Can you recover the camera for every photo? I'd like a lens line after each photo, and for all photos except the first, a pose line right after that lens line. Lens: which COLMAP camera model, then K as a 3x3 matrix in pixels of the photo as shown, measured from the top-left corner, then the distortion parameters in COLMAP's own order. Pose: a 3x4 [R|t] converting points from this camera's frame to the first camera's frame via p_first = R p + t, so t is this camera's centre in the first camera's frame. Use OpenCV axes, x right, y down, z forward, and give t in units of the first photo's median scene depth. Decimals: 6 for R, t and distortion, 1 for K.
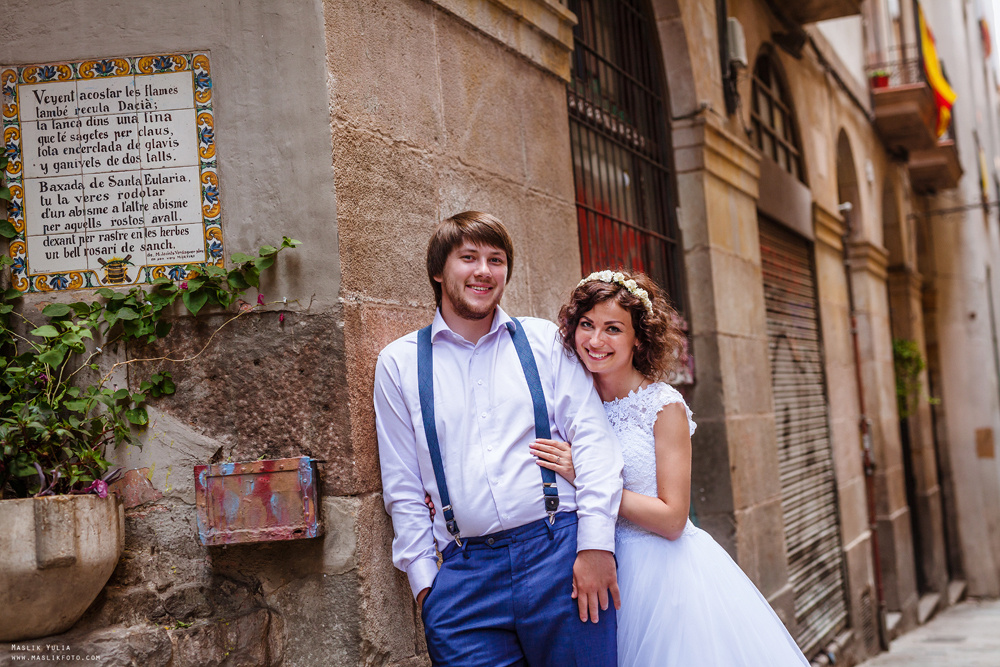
lens RADIAL K [[1411.1, 0, 500.0], [0, 1411.1, 333.5], [0, 0, 1]] dist [0.005000, -0.029241]
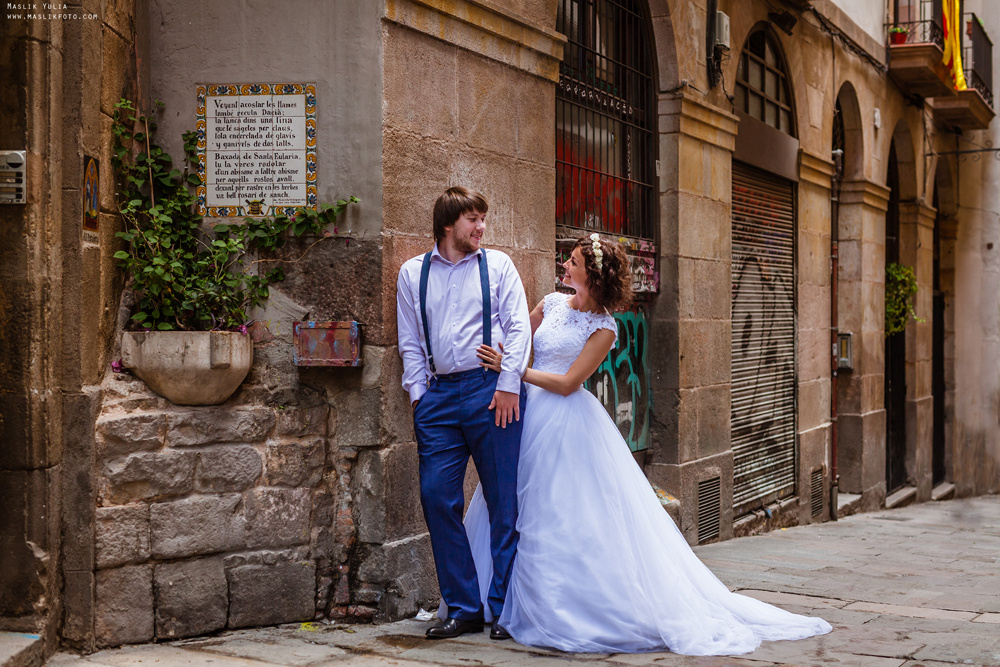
lens RADIAL K [[1452.3, 0, 500.0], [0, 1452.3, 333.5], [0, 0, 1]] dist [-0.010186, -0.004251]
pose [[0.995114, 0.077485, -0.061182, 0.150432], [-0.072216, 0.993838, 0.084085, -0.062063], [0.067320, -0.079256, 0.994579, -0.774848]]
